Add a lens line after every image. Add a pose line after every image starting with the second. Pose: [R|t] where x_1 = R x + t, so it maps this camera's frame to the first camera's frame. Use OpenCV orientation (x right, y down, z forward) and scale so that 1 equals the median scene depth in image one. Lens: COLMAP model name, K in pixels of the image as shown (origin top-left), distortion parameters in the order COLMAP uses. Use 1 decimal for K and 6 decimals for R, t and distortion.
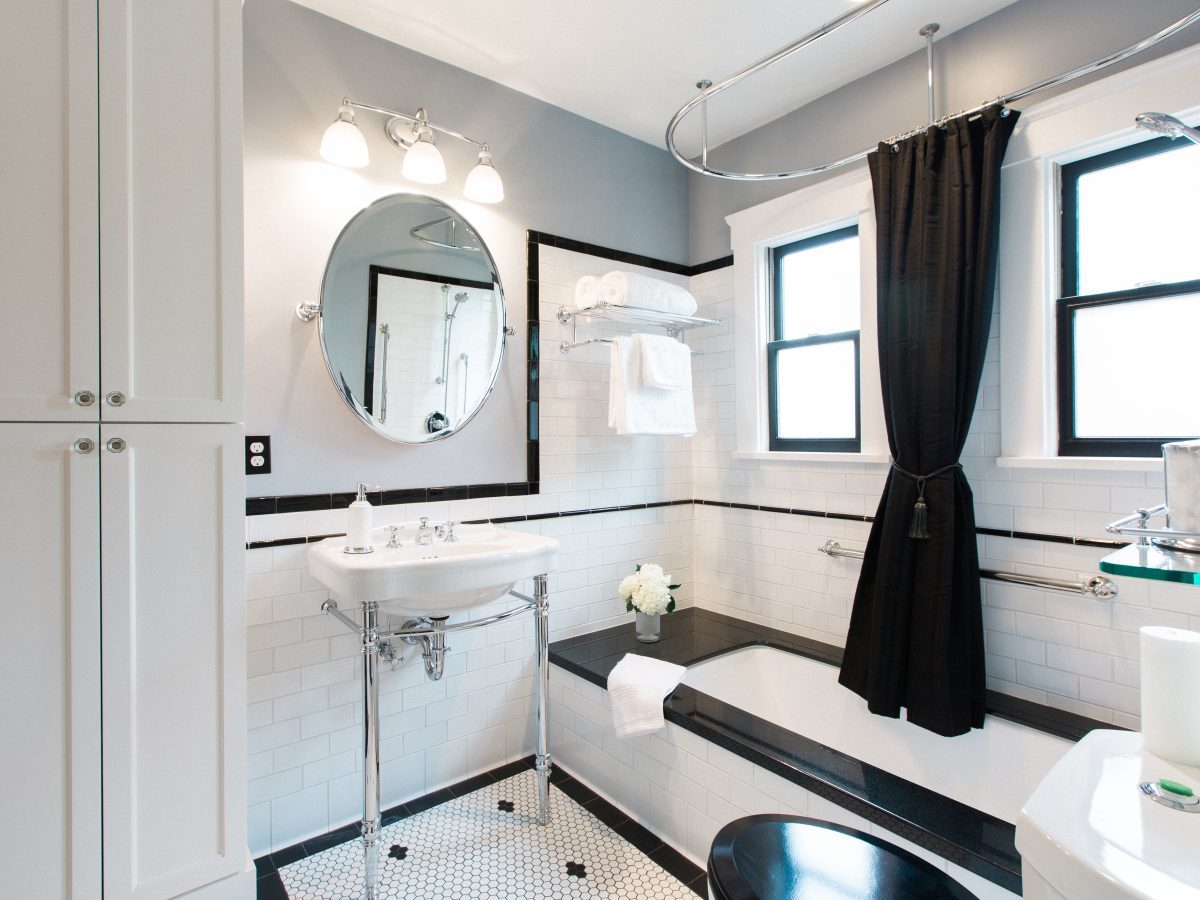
lens RADIAL K [[623.1, 0, 602.5], [0, 623.1, 434.0], [0, 0, 1]] dist [0.002452, 0.000490]
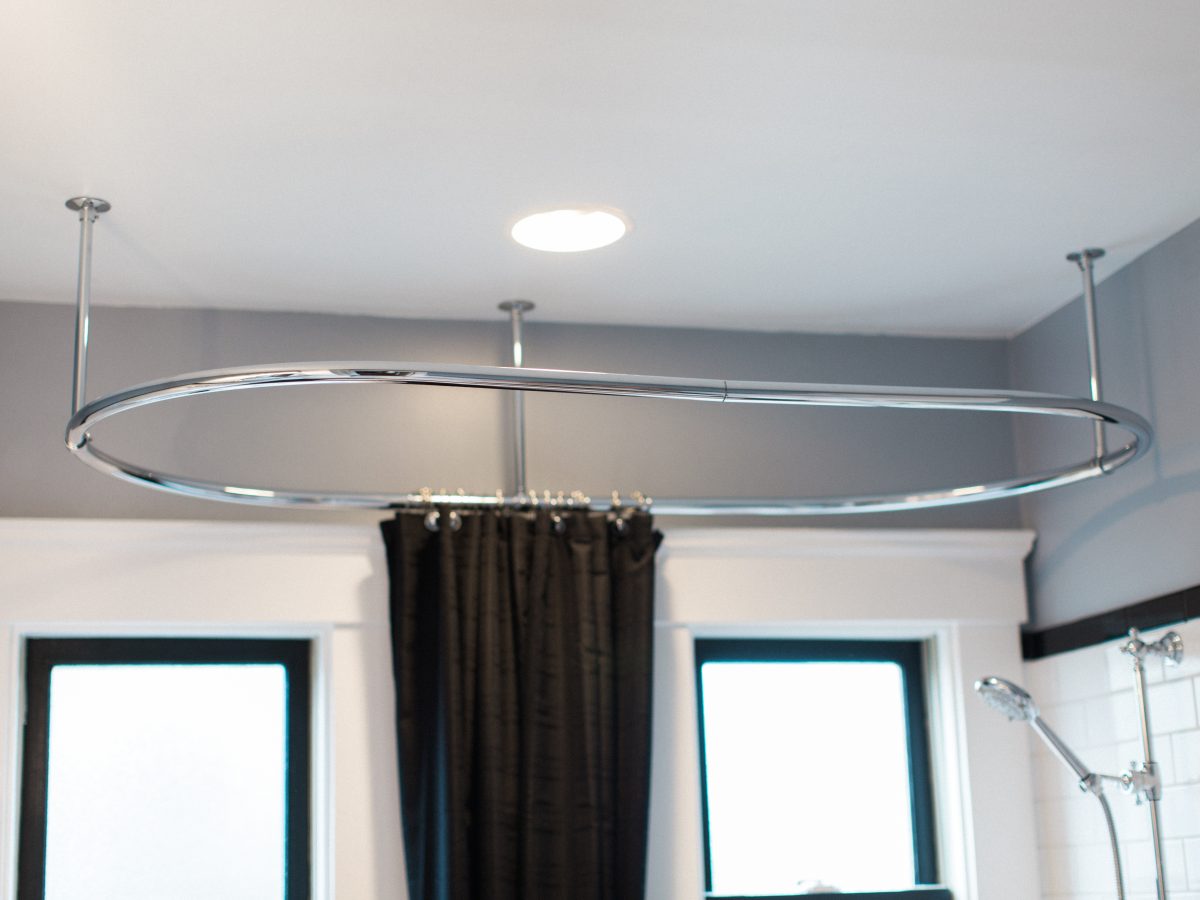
lens RADIAL K [[1906.6, 0, 600.6], [0, 1906.6, 447.0], [0, 0, 1]] dist [0.005478, -0.070448]
pose [[0.407142, 0.216500, 0.887335, -0.627186], [0.026016, 0.968358, -0.248206, -0.143987], [-0.912994, 0.124141, 0.388627, 0.316298]]
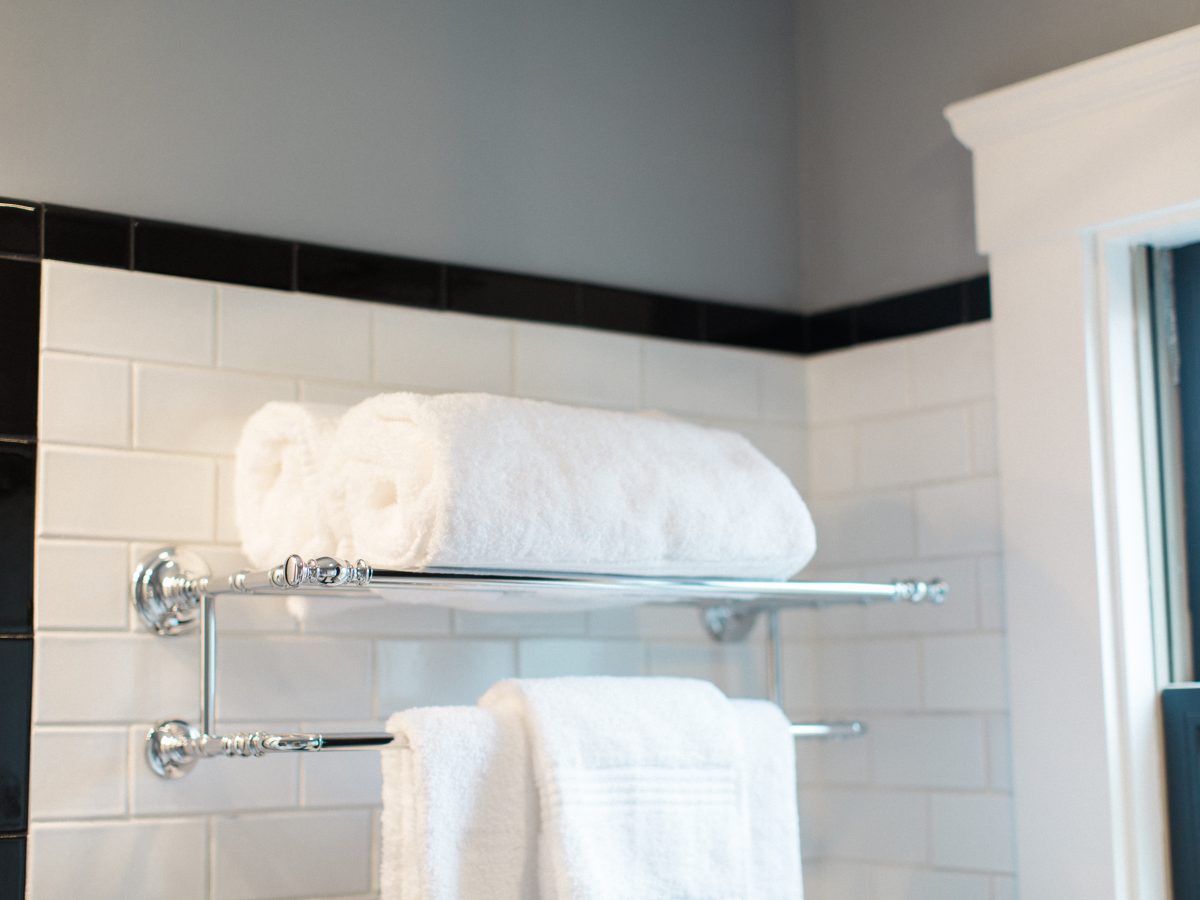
lens RADIAL K [[1906.6, 0, 600.6], [0, 1906.6, 447.0], [0, 0, 1]] dist [0.005478, -0.070448]
pose [[0.999578, -0.008801, -0.027678, 0.102549], [0.005227, 0.991937, -0.126628, -0.161459], [0.028569, 0.126430, 0.991564, 0.379149]]
